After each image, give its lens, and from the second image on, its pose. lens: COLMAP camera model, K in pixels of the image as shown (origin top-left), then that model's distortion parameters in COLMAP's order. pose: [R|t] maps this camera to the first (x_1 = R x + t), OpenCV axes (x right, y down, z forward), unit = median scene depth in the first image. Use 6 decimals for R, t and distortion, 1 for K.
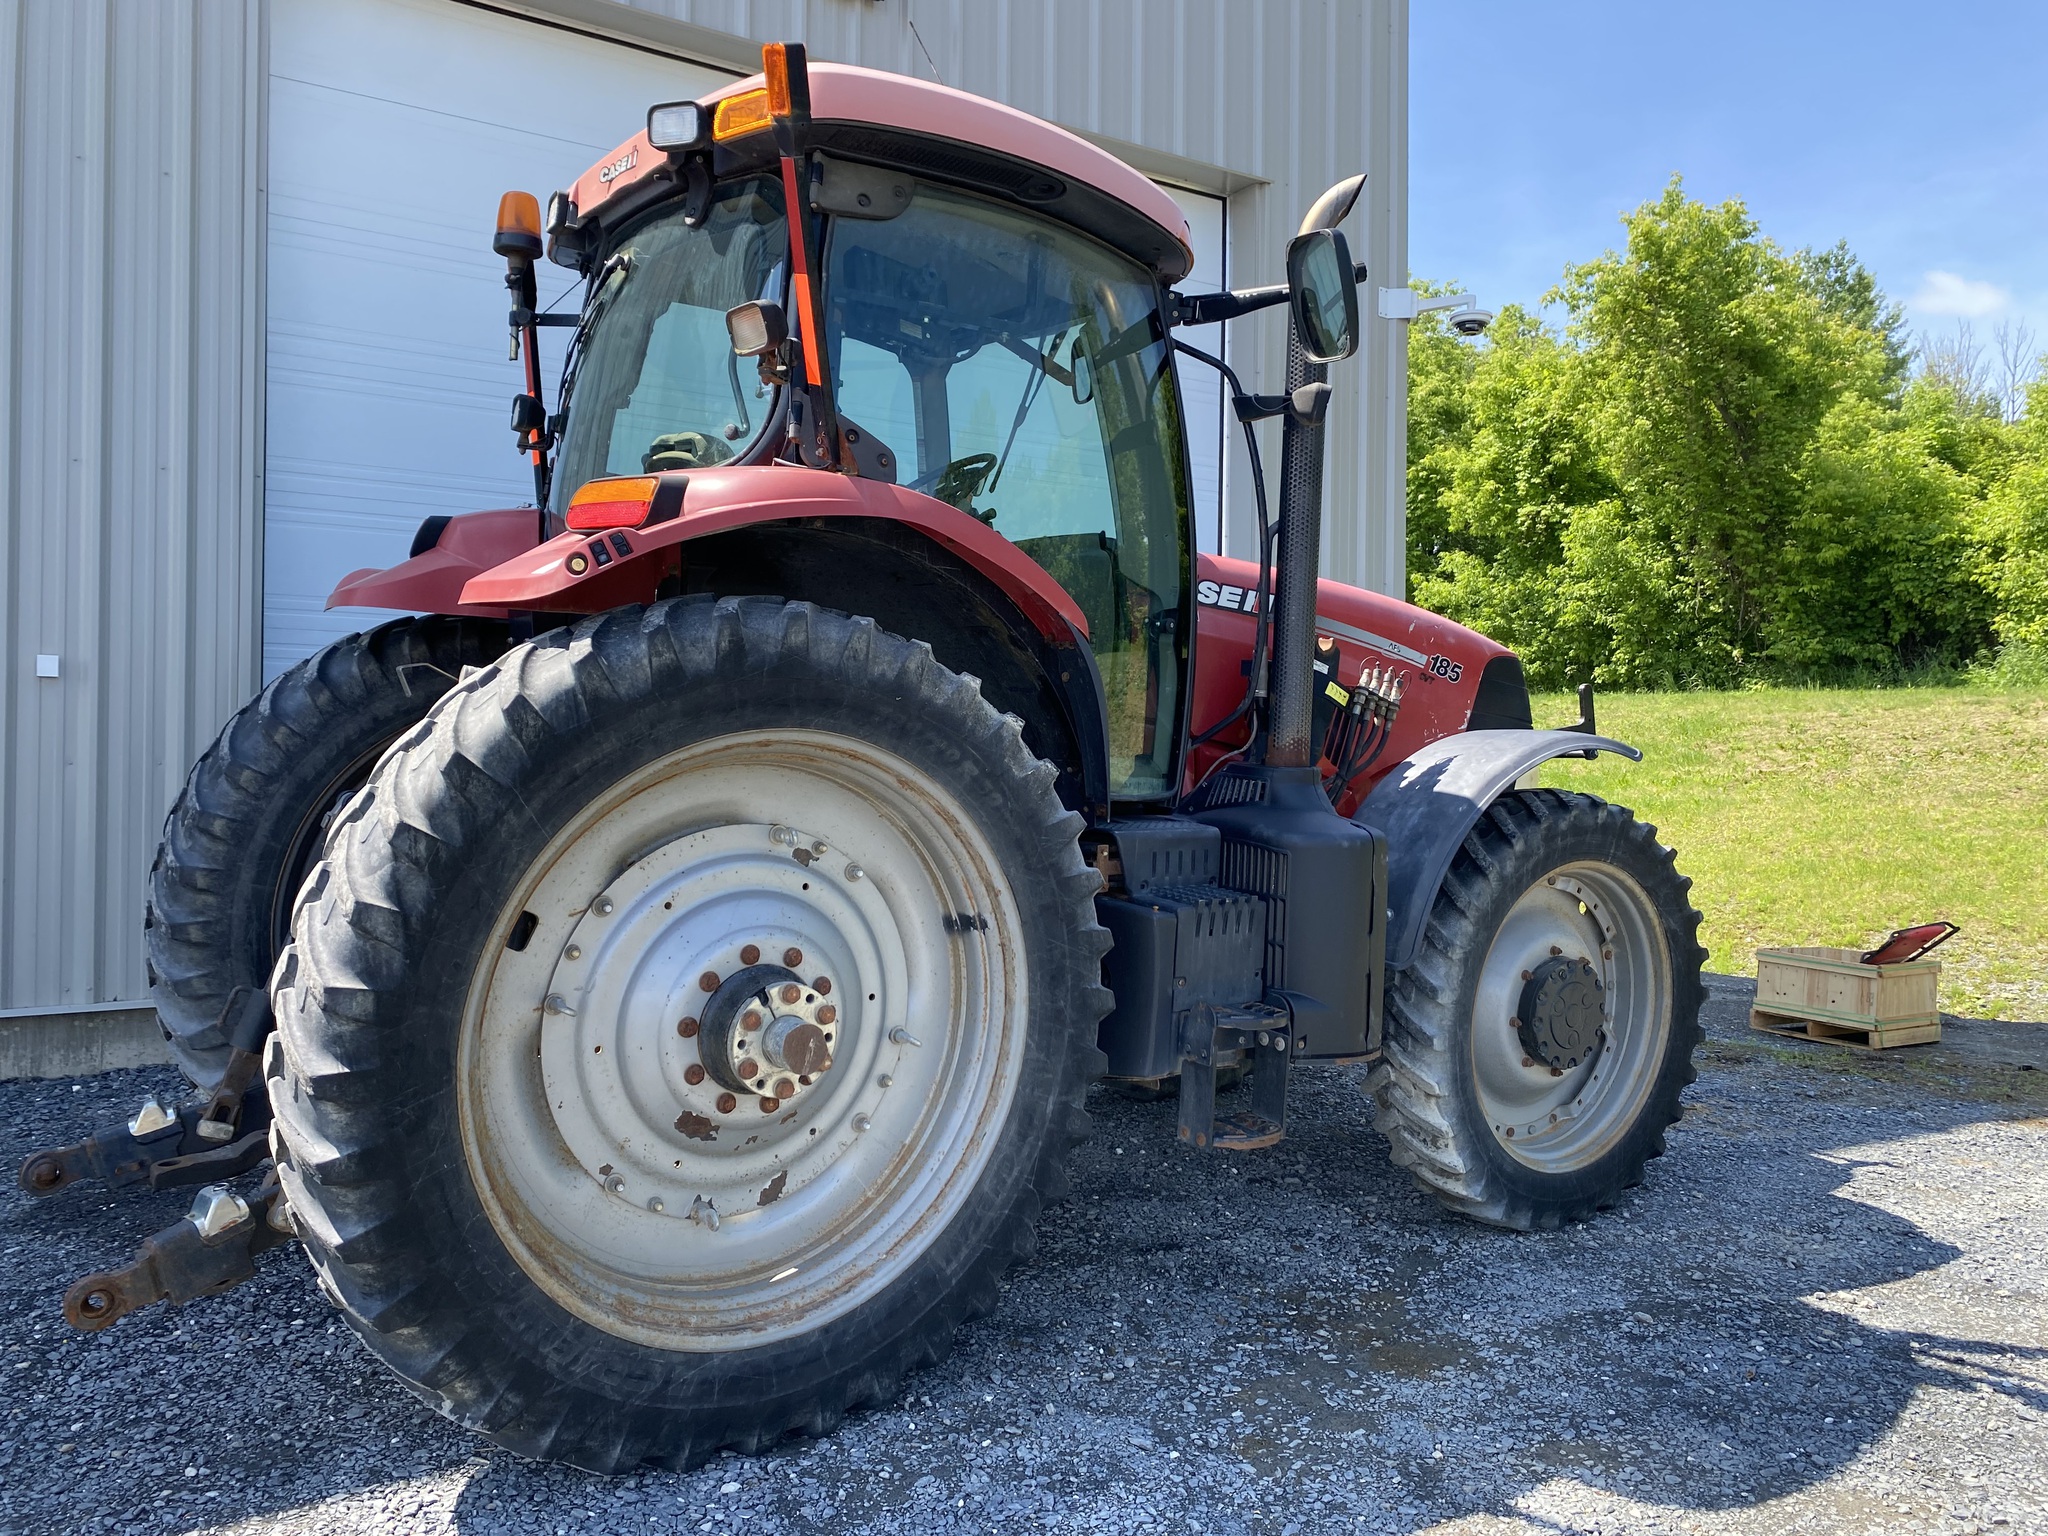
lens RADIAL K [[1548.9, 0, 1029.4], [0, 1548.9, 747.1], [0, 0, 1]] dist [0.068951, -0.129612]
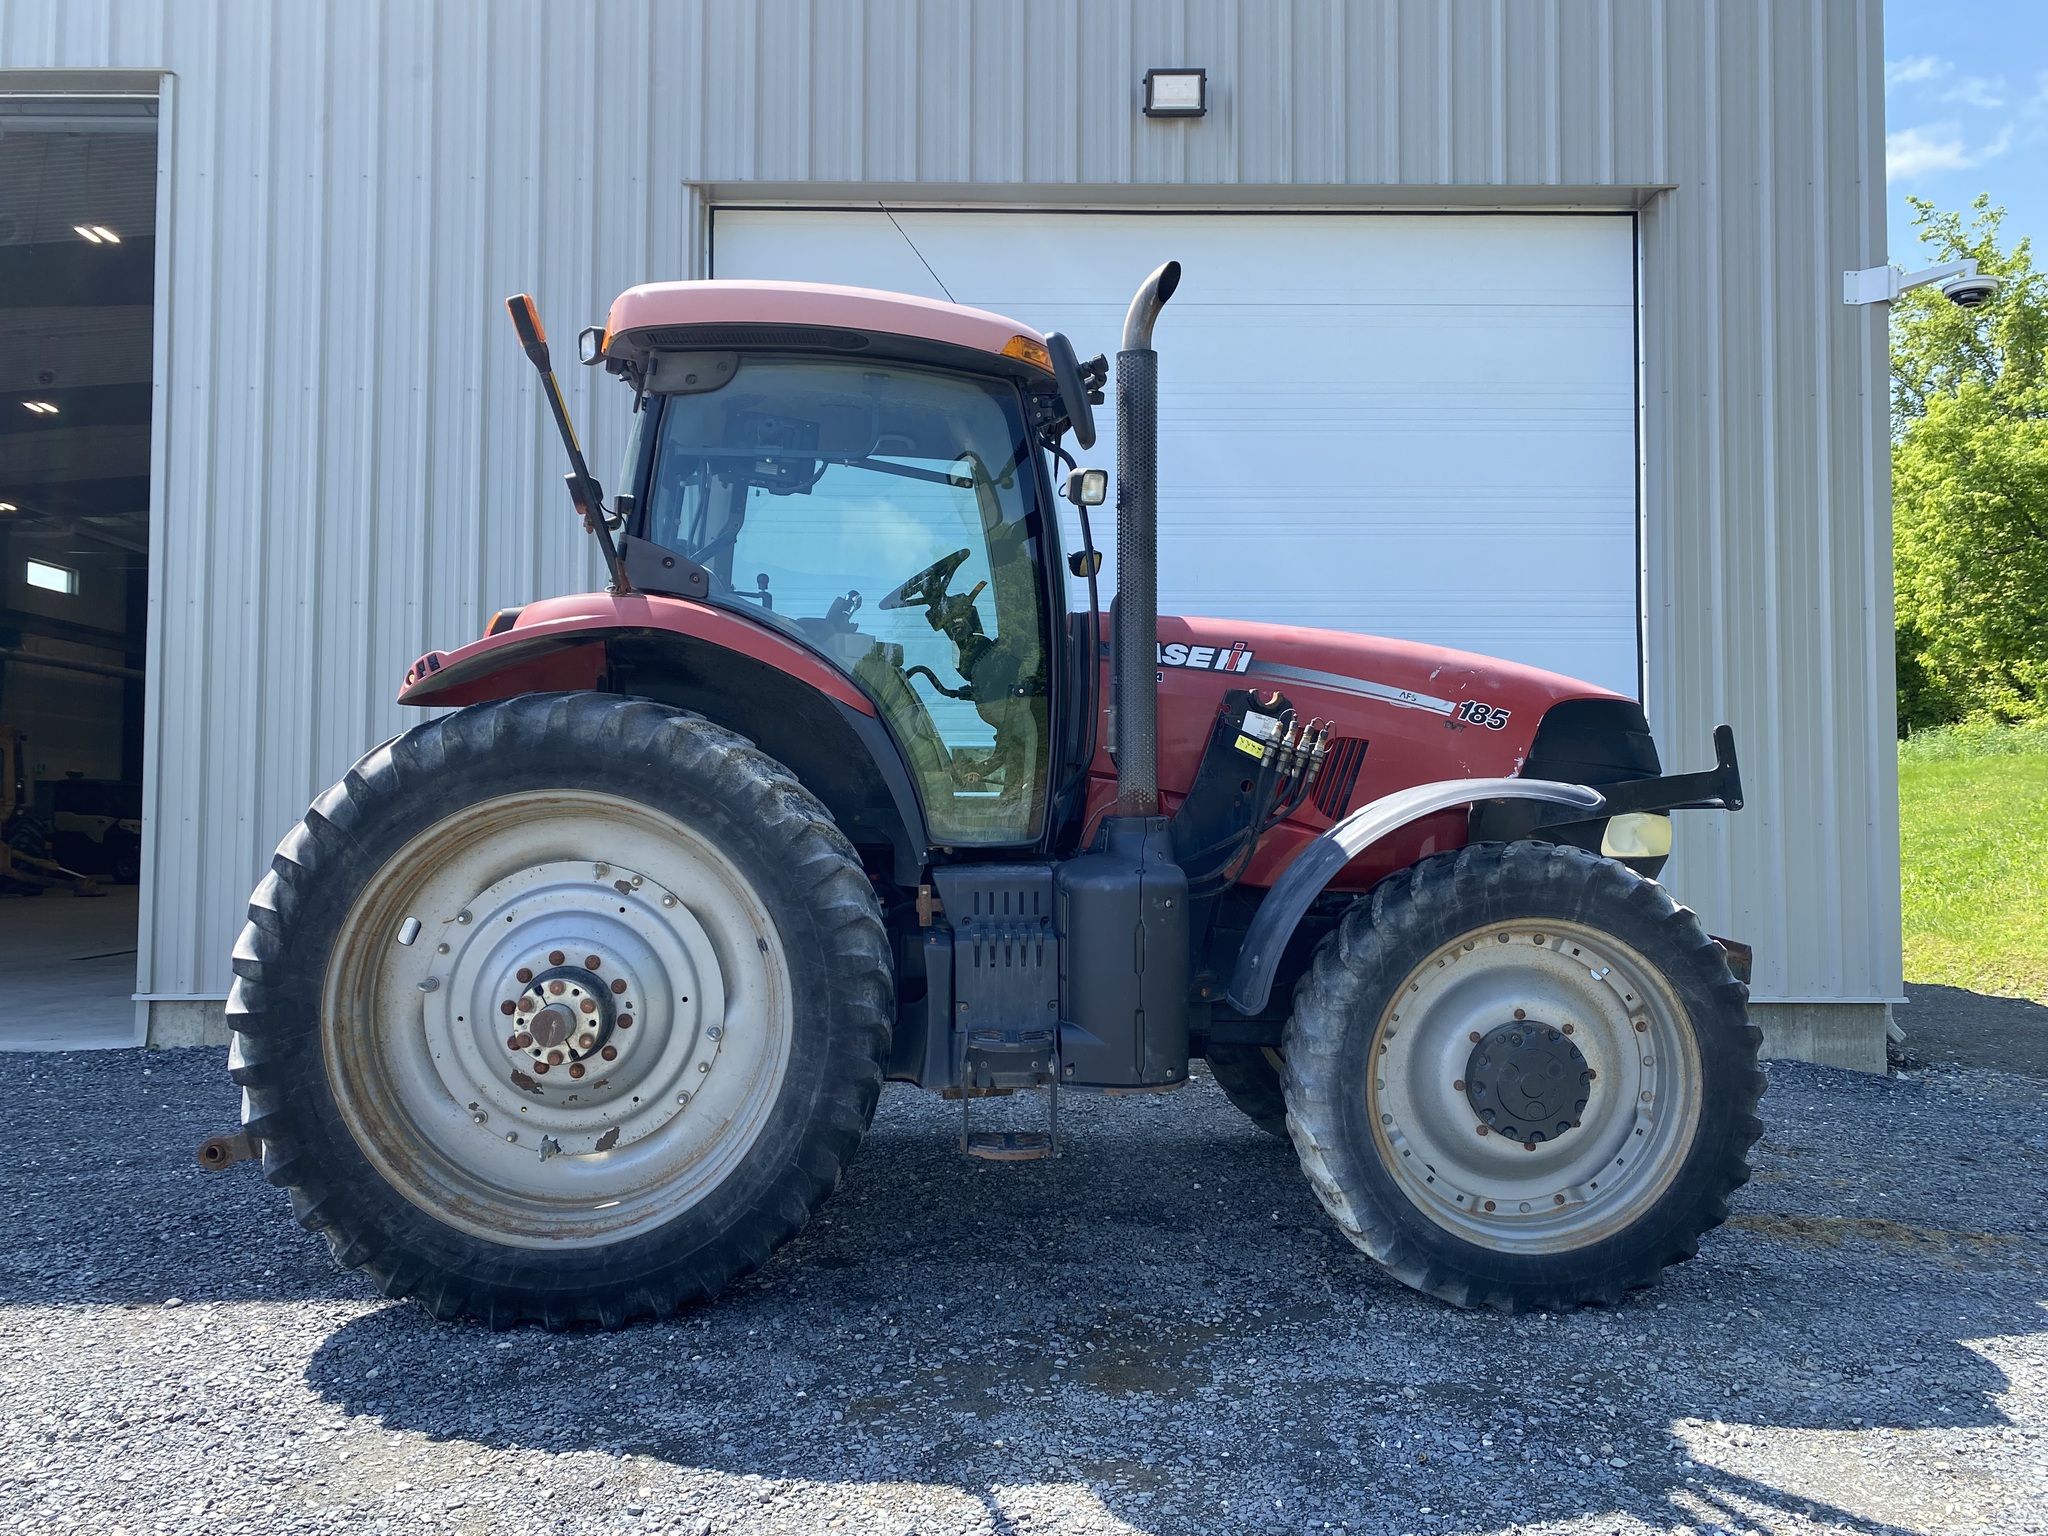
lens RADIAL K [[1548.9, 0, 1029.4], [0, 1548.9, 747.1], [0, 0, 1]] dist [0.068951, -0.129612]
pose [[0.846476, -0.026570, -0.531764, 0.810150], [0.007140, 0.999231, -0.038561, 0.005849], [0.532379, 0.028844, 0.846015, 0.063517]]
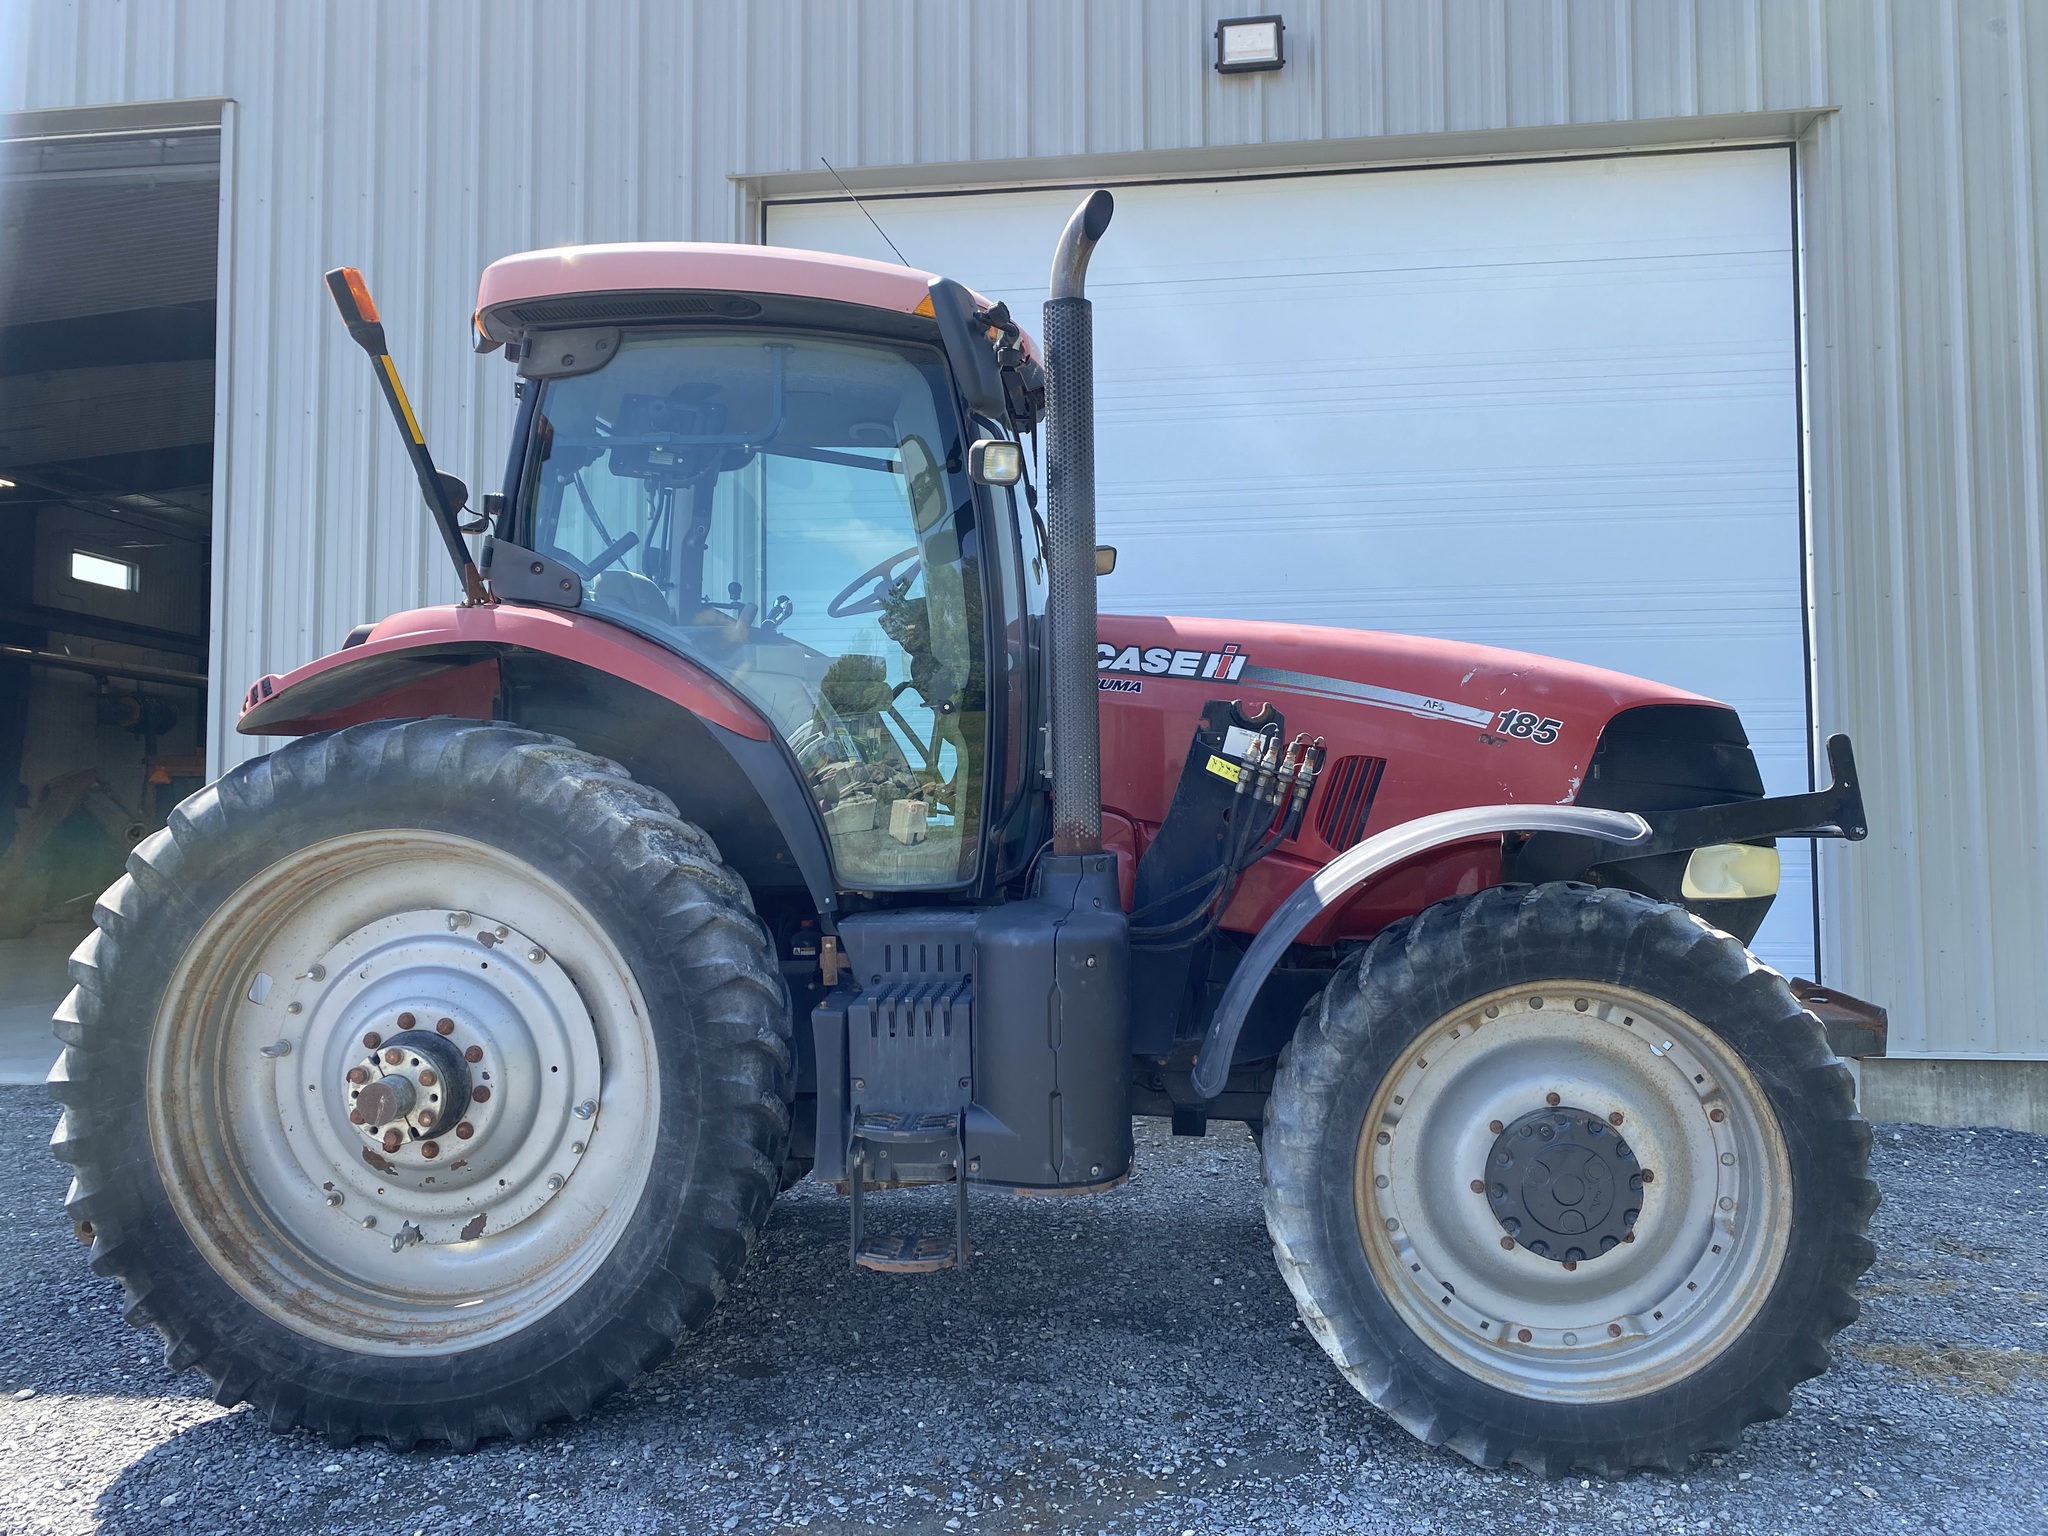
lens RADIAL K [[1555.7, 0, 1040.0], [0, 1555.7, 740.1], [0, 0, 1]] dist [0.016554, -0.002856]
pose [[0.767151, -0.046416, -0.639785, 0.873617], [0.014812, 0.998395, -0.054671, -0.006507], [0.641296, 0.032464, 0.766607, 0.356510]]
